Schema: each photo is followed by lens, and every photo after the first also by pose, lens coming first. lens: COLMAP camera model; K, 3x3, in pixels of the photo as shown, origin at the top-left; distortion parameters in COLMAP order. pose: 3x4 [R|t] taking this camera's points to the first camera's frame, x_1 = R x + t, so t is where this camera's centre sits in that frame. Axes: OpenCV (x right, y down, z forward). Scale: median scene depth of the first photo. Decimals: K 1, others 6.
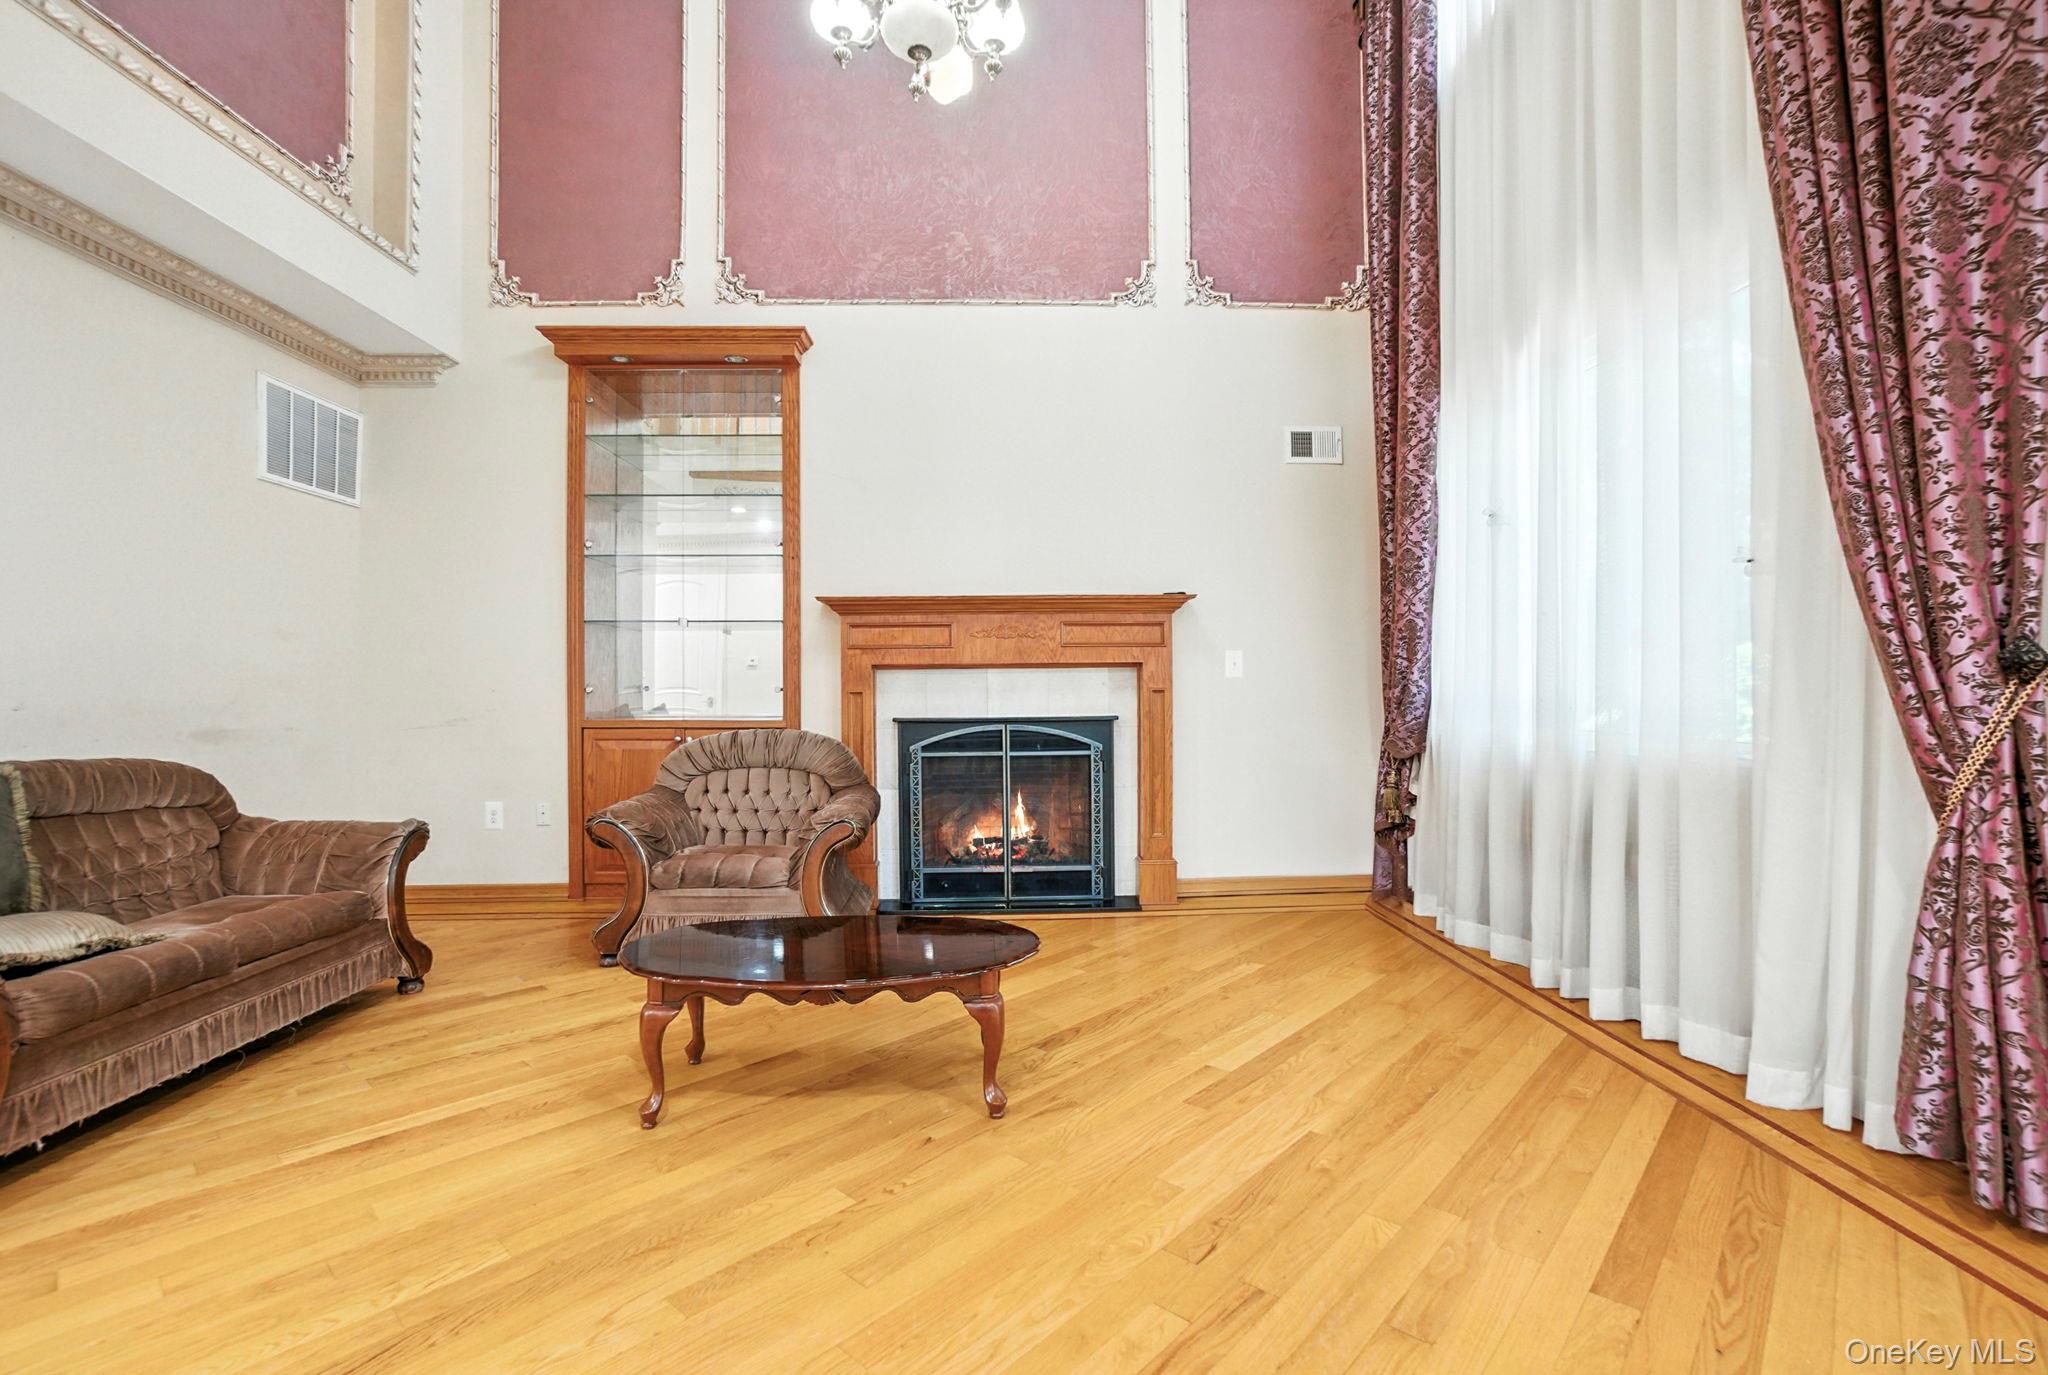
lens RADIAL K [[942.0, 0, 1024.0], [0, 942.0, 687.5], [0, 0, 1]] dist [-0.061443, 0.026572]
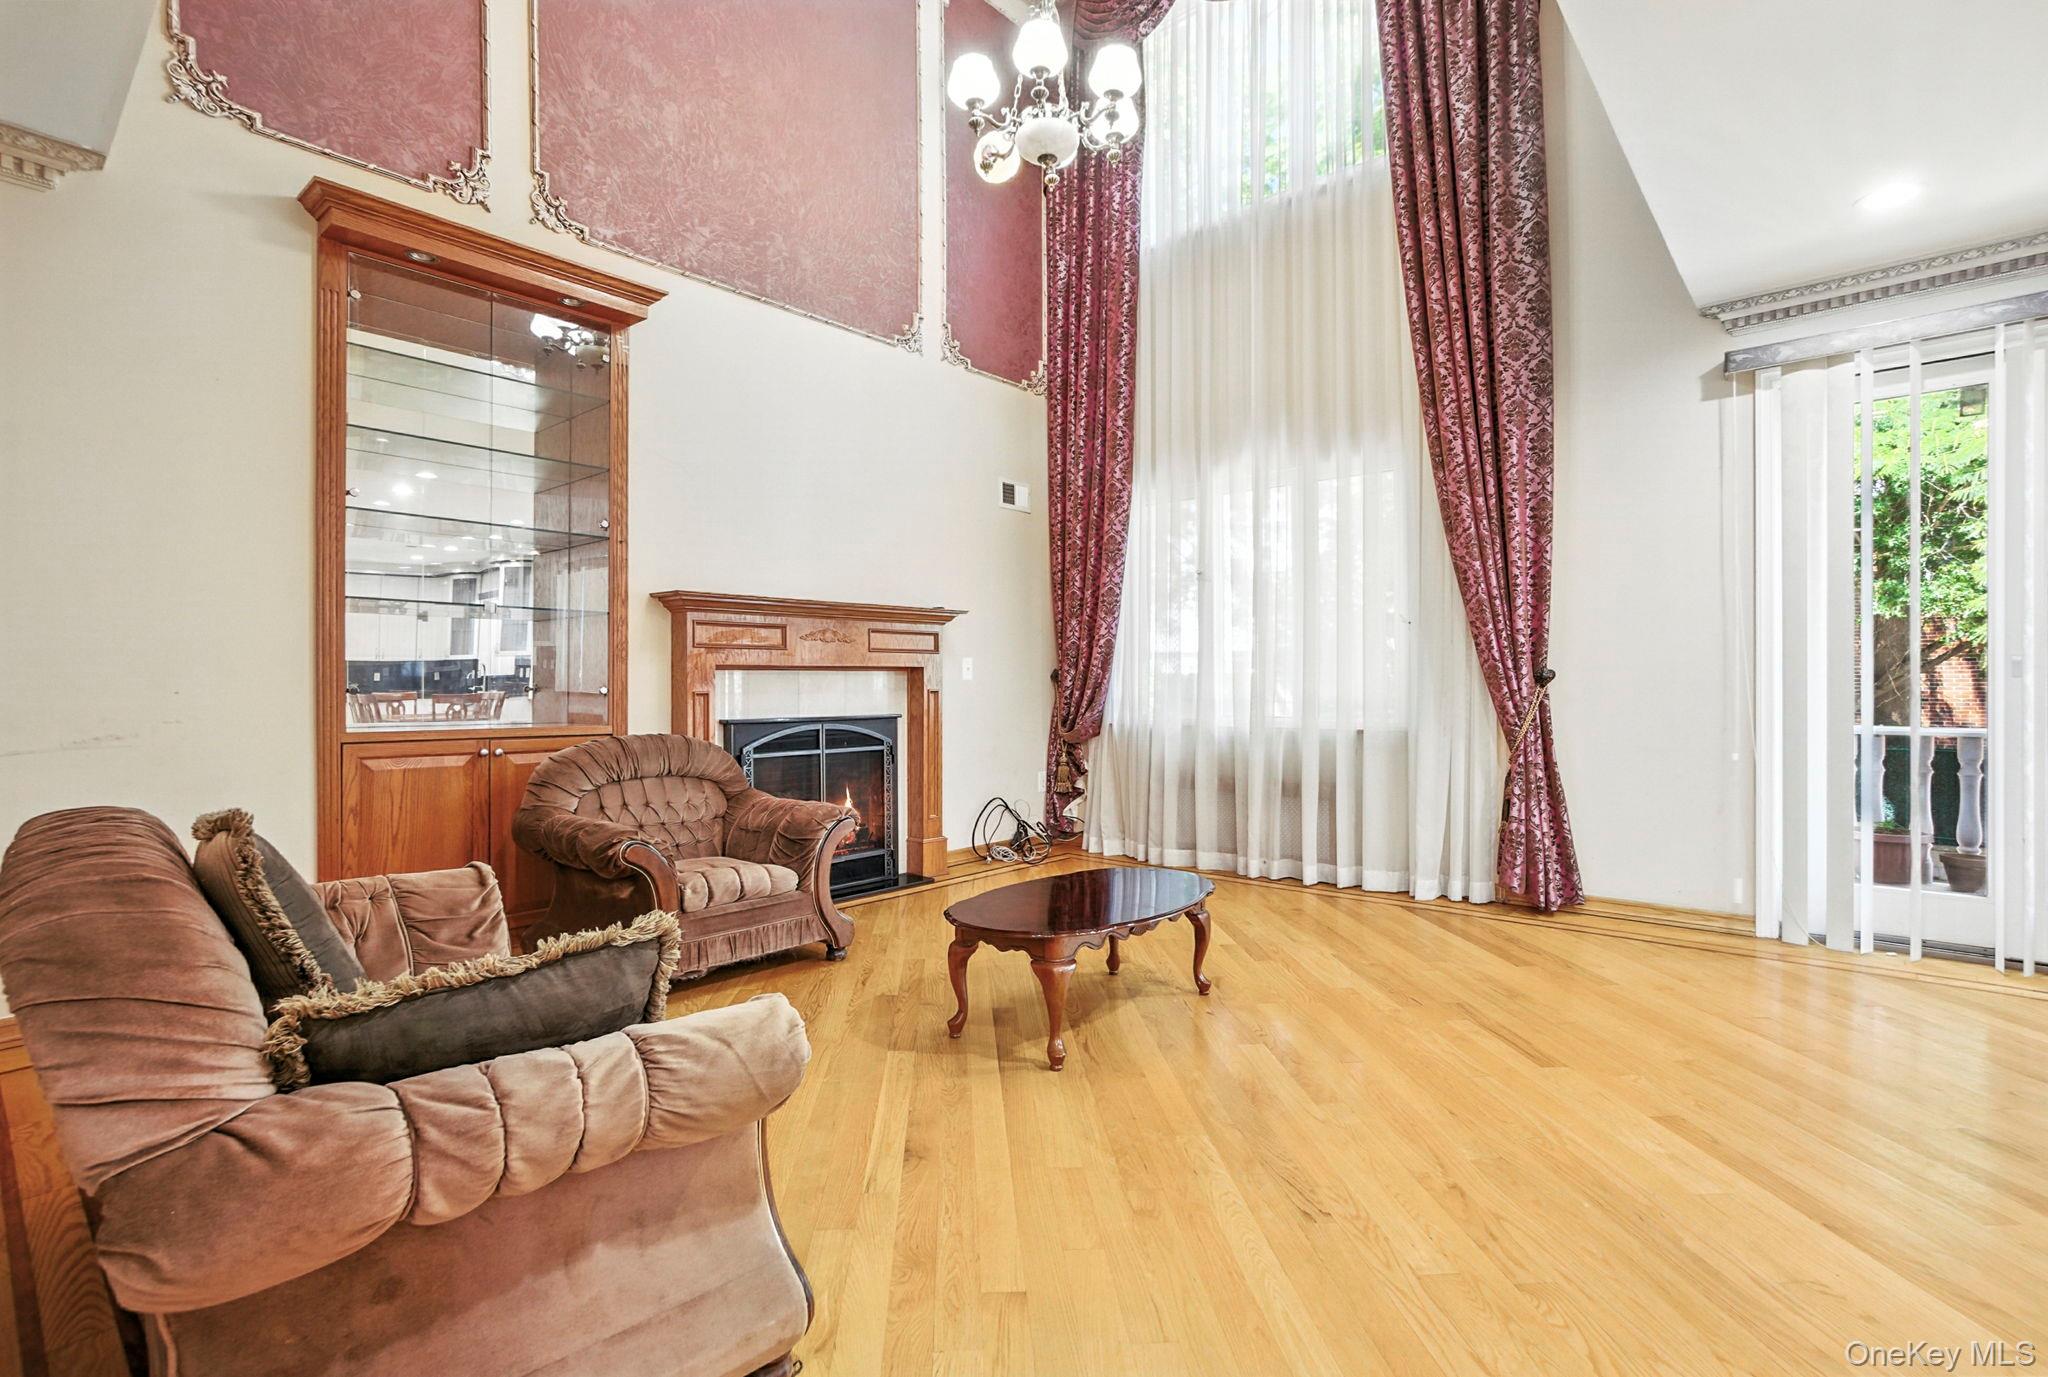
lens RADIAL K [[961.9, 0, 1024.0], [0, 961.9, 688.5], [0, 0, 1]] dist [-0.047089, 0.028560]
pose [[0.689926, 0.001106, 0.723879, -0.637693], [-0.000020, 0.999999, -0.001509, 0.001658], [-0.723880, 0.001027, 0.689926, 0.101798]]
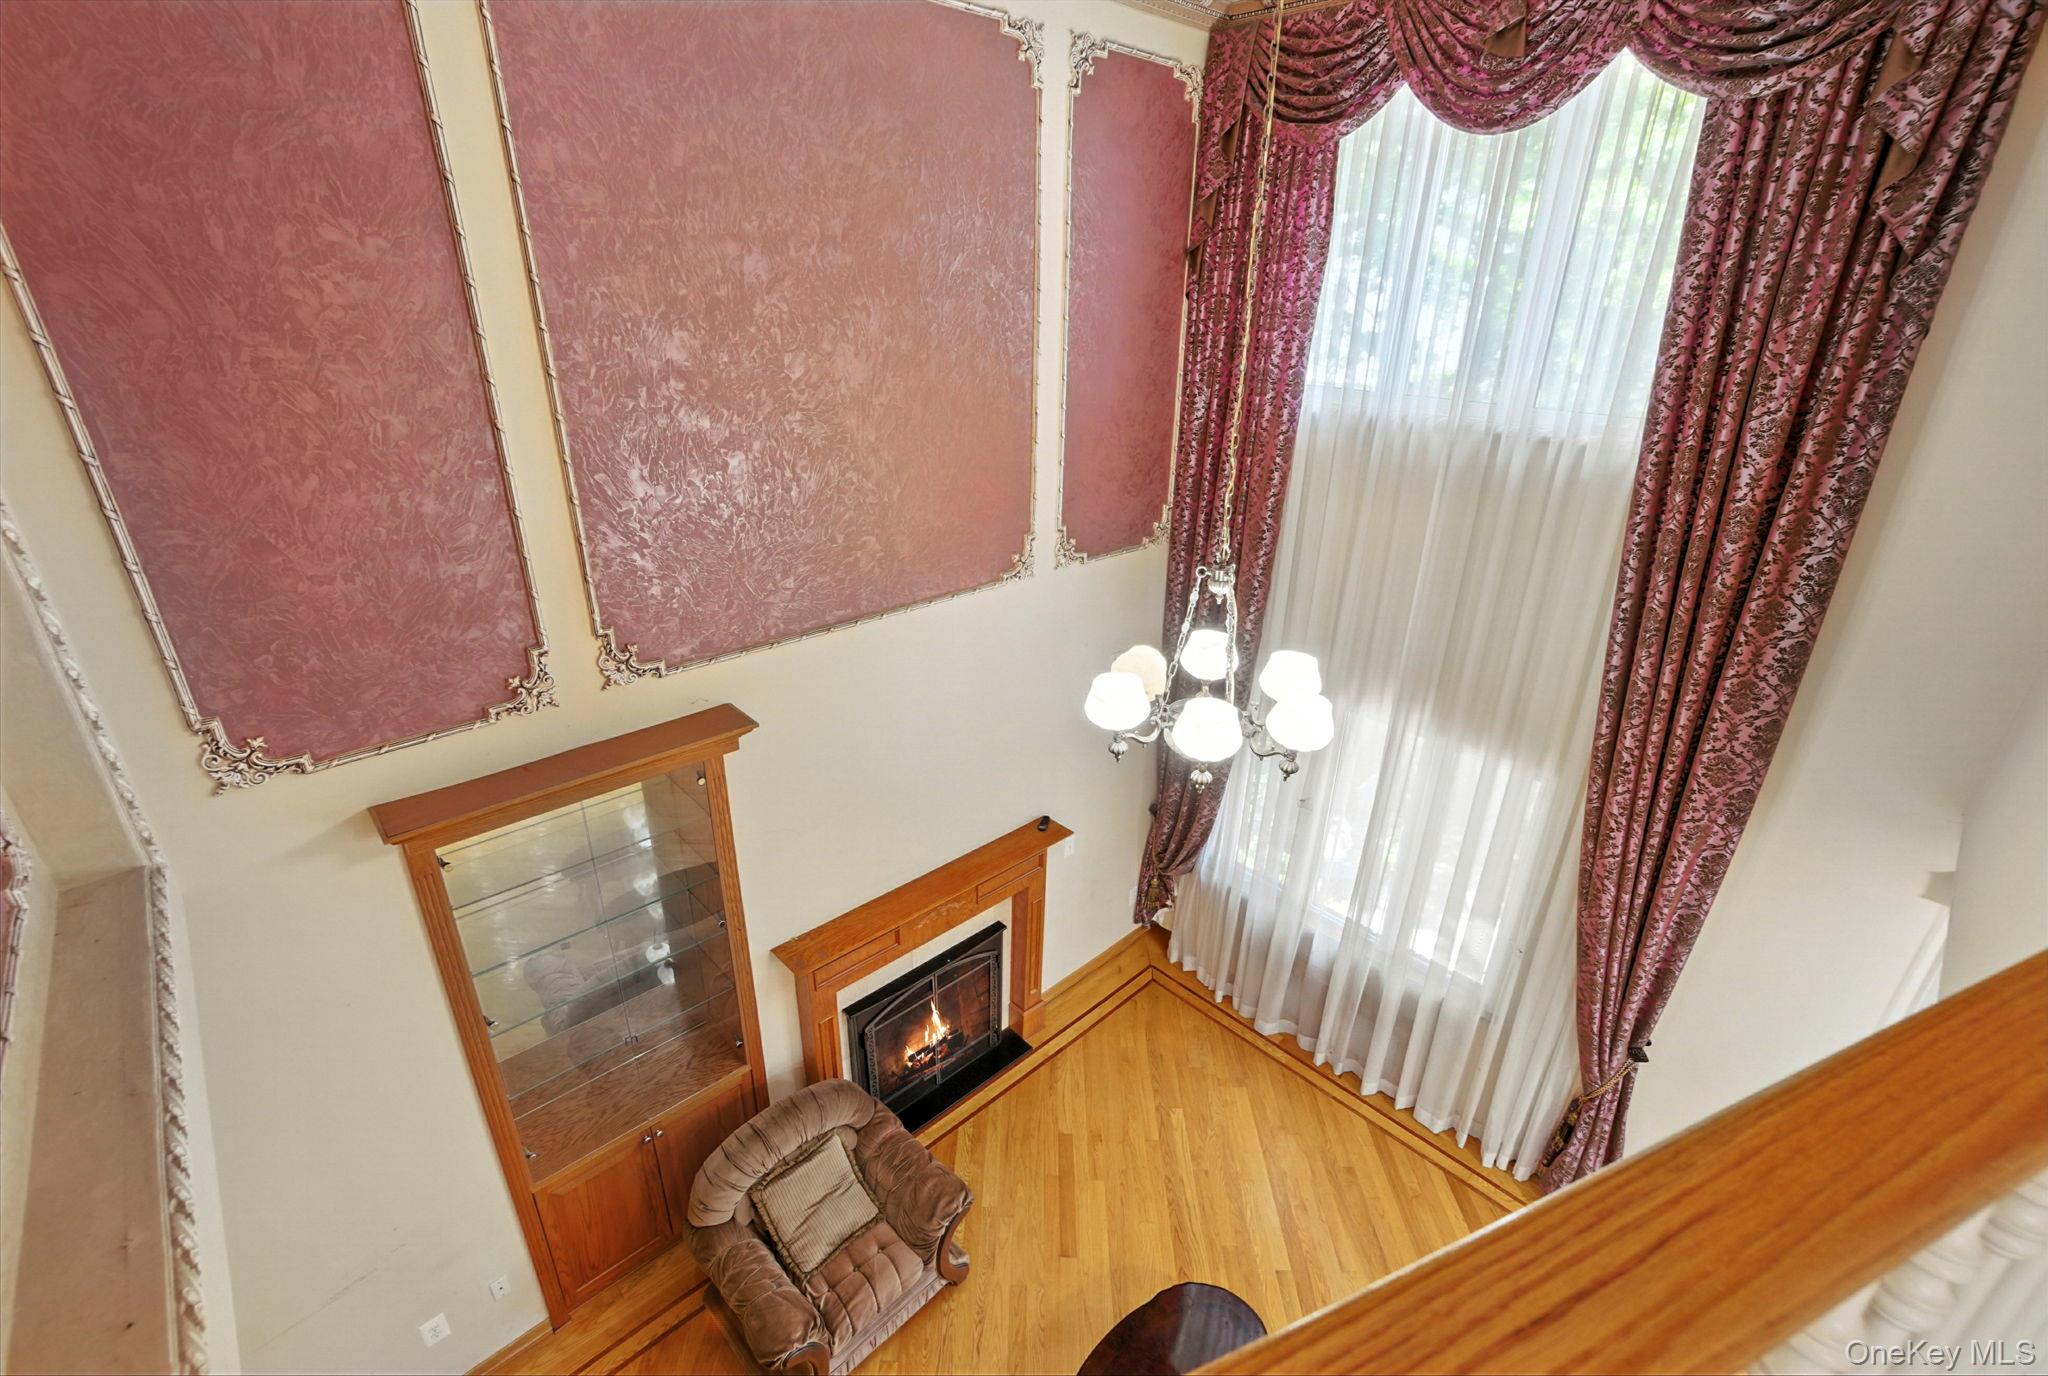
lens RADIAL K [[891.2, 0, 1024.0], [0, 891.2, 688.0], [0, 0, 1]] dist [-0.057430, 0.028093]
pose [[0.755625, -0.242122, 0.608612, -0.503929], [-0.021789, 0.919366, 0.392800, -0.696739], [-0.654642, -0.310071, 0.689420, 0.301412]]
